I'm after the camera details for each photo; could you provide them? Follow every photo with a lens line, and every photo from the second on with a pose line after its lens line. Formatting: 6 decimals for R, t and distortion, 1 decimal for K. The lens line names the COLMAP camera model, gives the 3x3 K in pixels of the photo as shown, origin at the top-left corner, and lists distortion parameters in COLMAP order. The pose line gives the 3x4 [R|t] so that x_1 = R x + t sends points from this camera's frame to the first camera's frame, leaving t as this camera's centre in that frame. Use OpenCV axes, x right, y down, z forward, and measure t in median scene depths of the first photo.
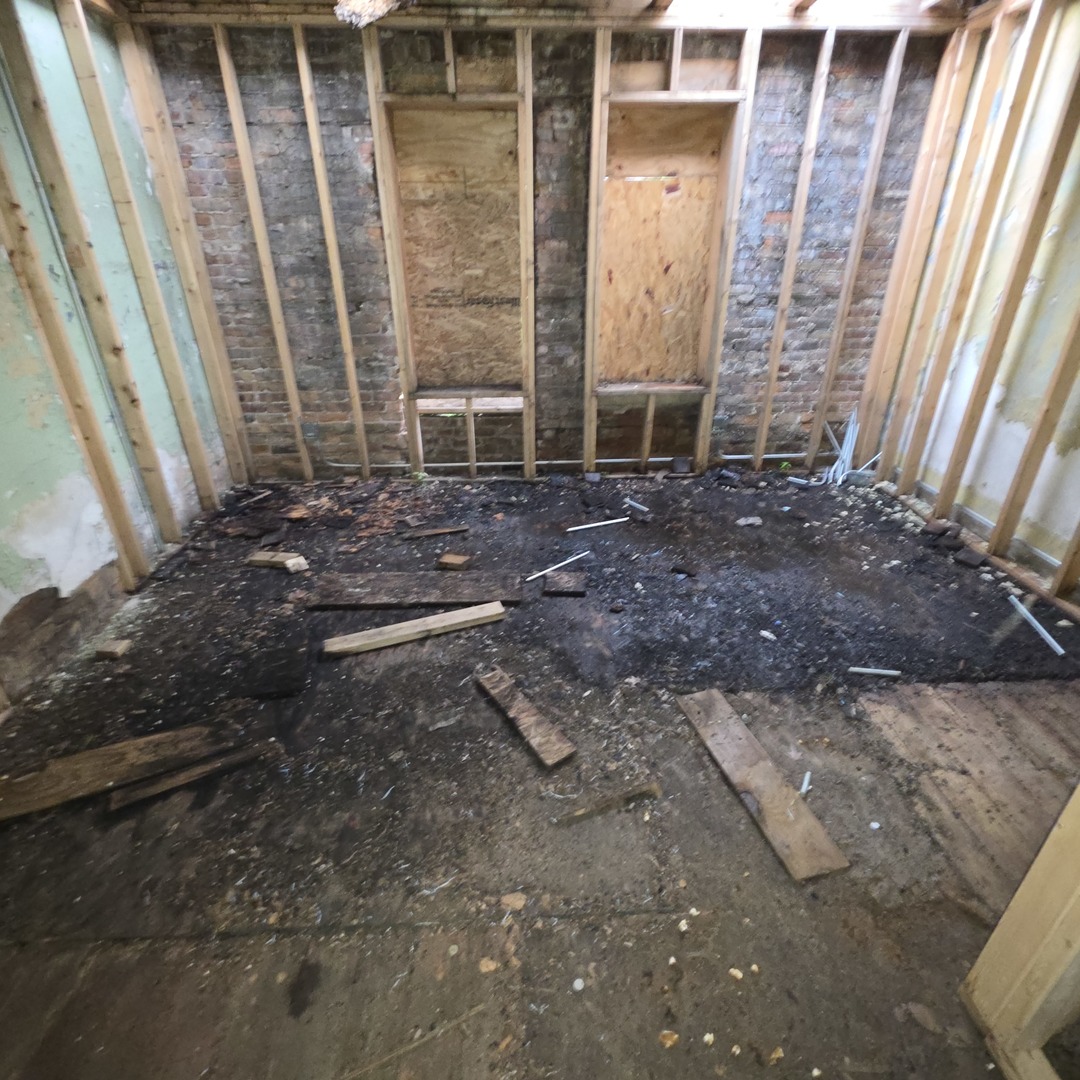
lens RADIAL K [[576.7, 0, 530.9], [0, 576.7, 538.9], [0, 0, 1]] dist [0.001992, -0.001573]
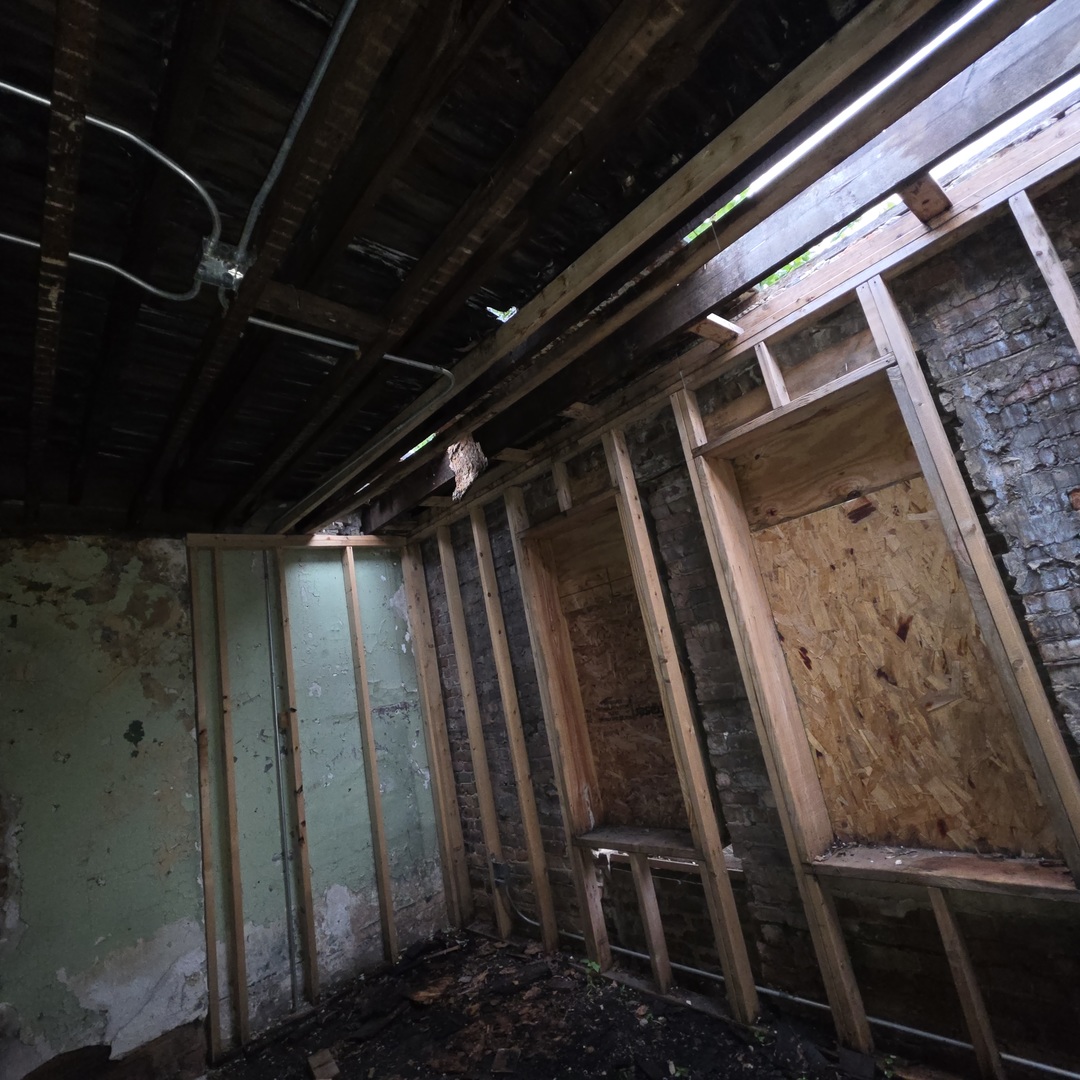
lens RADIAL K [[576.7, 0, 530.9], [0, 576.7, 538.9], [0, 0, 1]] dist [0.001992, -0.001573]
pose [[0.625010, -0.284931, -0.726758, 0.438282], [-0.181586, 0.852397, -0.490353, -0.210530], [0.759203, 0.438444, 0.481017, 0.432185]]
